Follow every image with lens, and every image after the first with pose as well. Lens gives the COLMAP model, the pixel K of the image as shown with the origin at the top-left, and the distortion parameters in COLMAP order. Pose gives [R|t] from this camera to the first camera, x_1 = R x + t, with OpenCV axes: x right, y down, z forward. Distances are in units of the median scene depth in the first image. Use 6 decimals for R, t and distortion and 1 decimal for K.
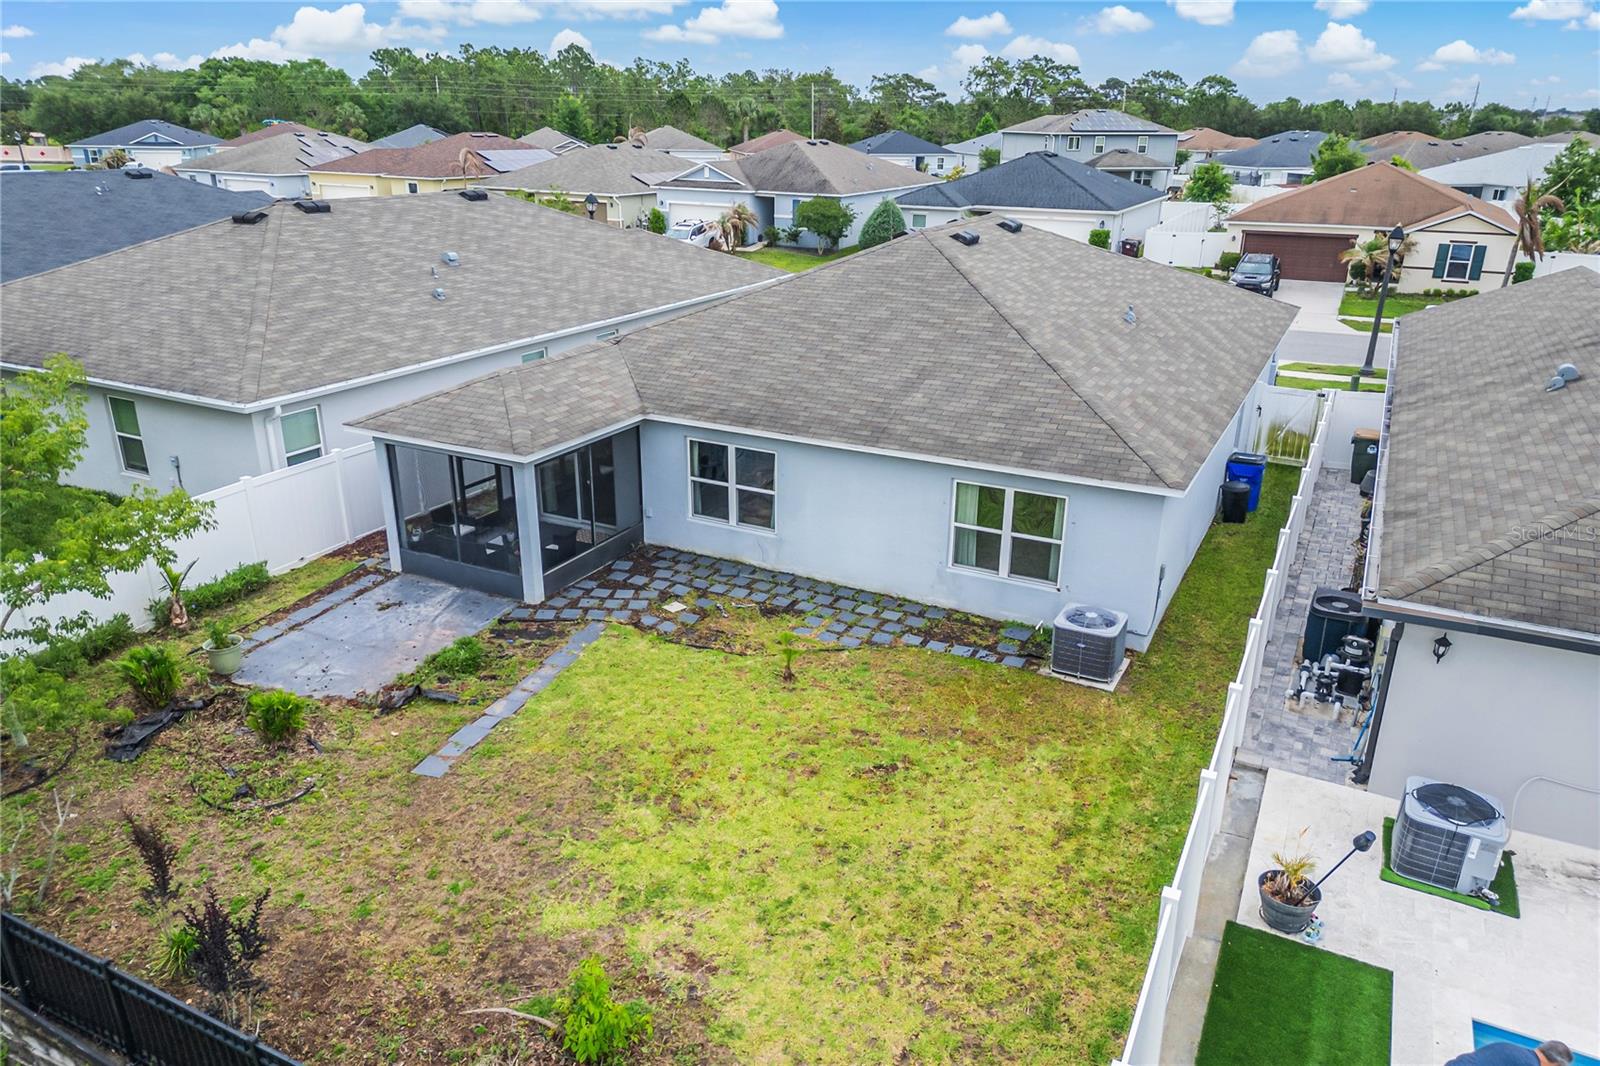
lens RADIAL K [[1115.9, 0, 800.0], [0, 1115.9, 533.0], [0, 0, 1]] dist [0.071854, -0.071453]
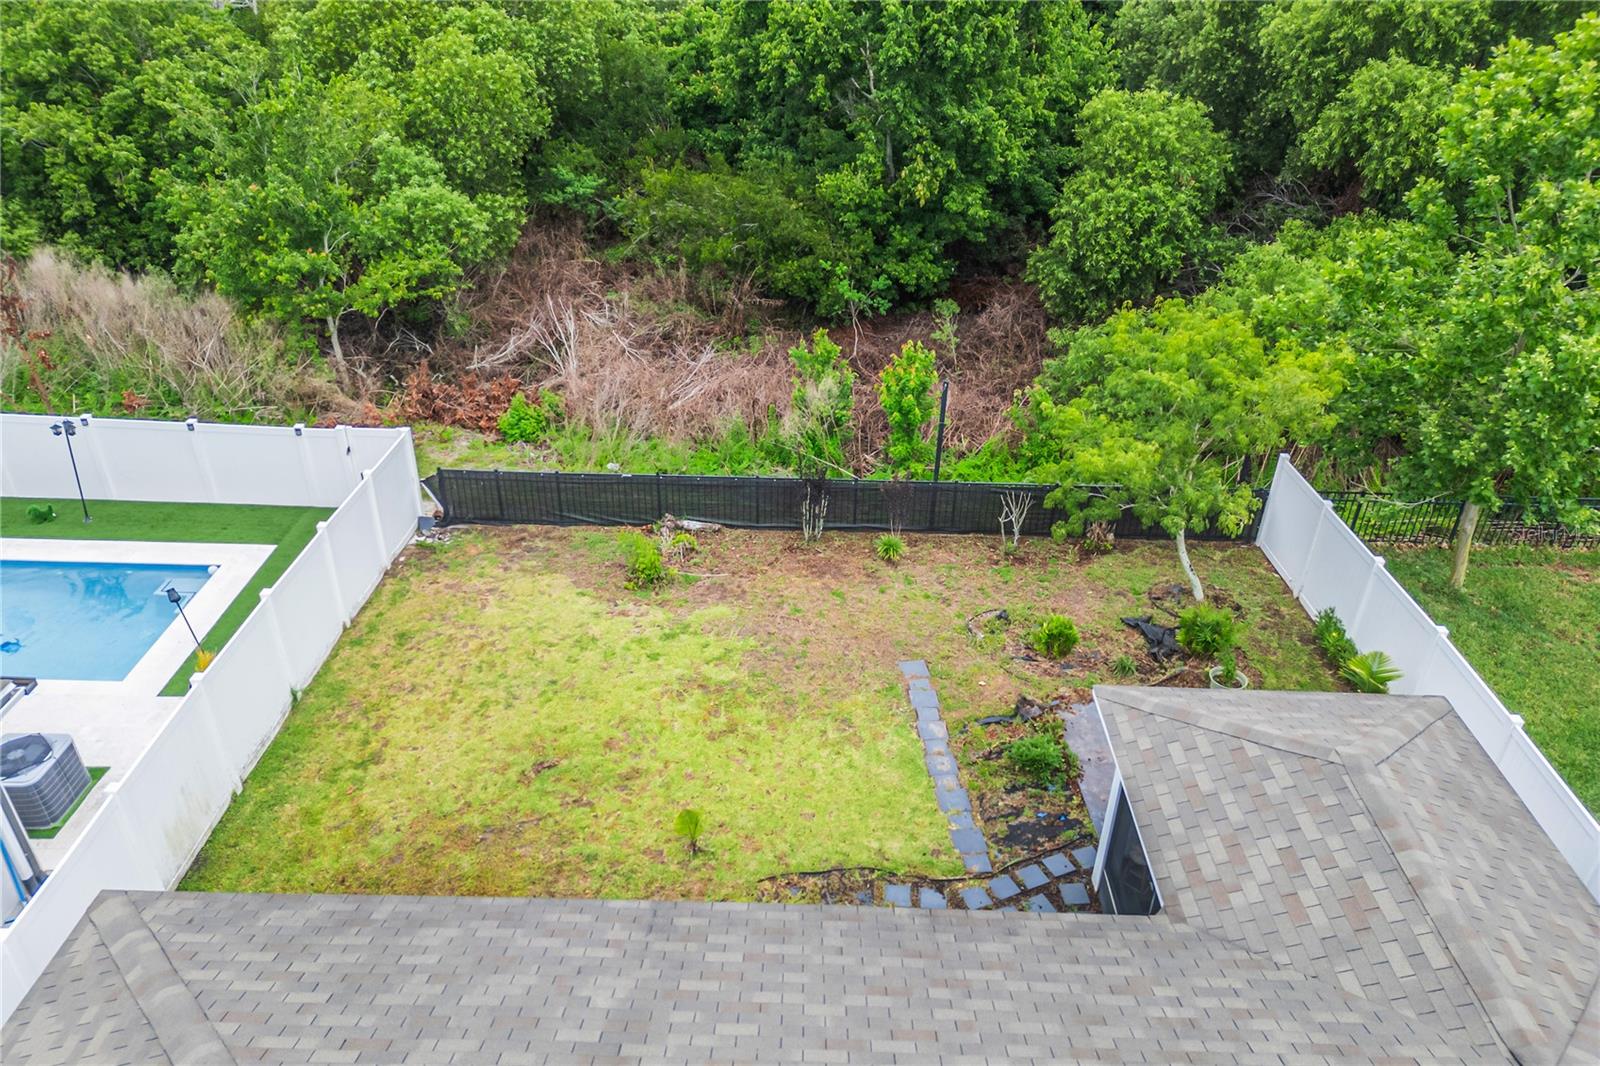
lens RADIAL K [[1115.9, 0, 800.0], [0, 1115.9, 533.0], [0, 0, 1]] dist [0.071854, -0.071453]
pose [[-0.898521, 0.204955, -0.388140, 0.173590], [-0.177915, 0.638324, 0.748925, -0.594056], [0.401255, 0.741981, -0.537084, 1.149547]]
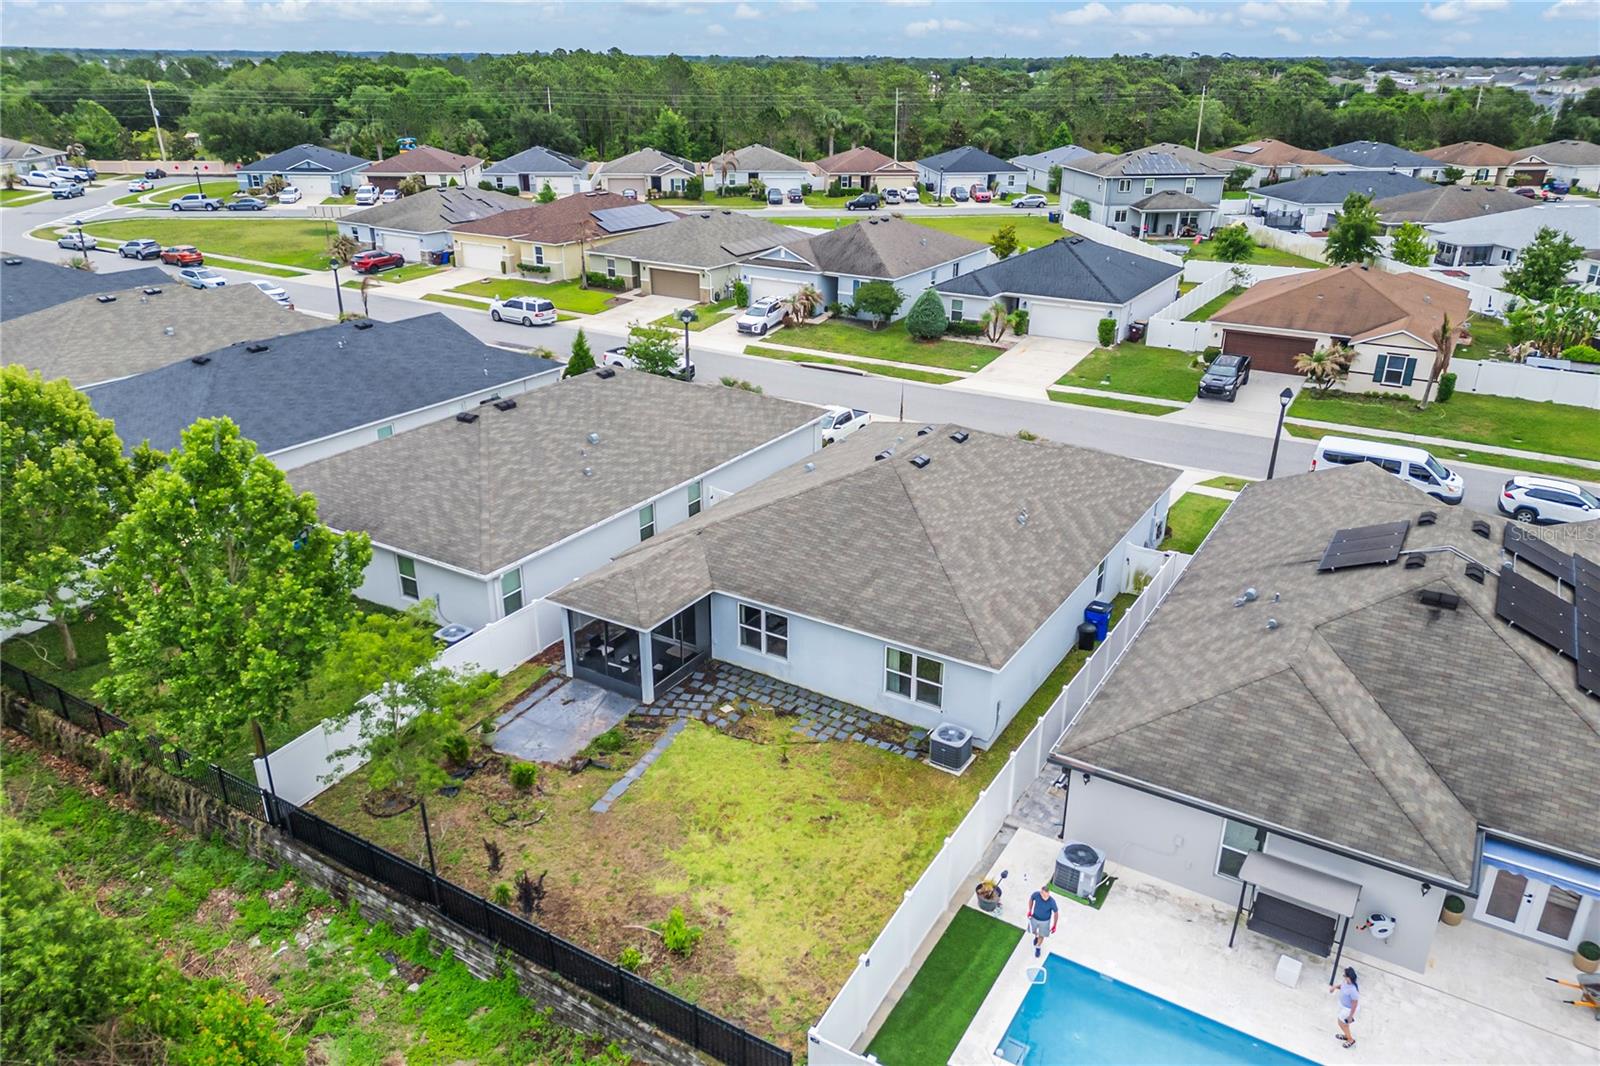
lens RADIAL K [[1104.9, 0, 800.0], [0, 1104.9, 533.0], [0, 0, 1]] dist [0.091018, -0.096512]
pose [[0.996730, 0.026179, -0.076443, 0.127888], [-0.023107, 0.998900, 0.040797, -0.282874], [0.077427, -0.038897, 0.996239, -0.713104]]
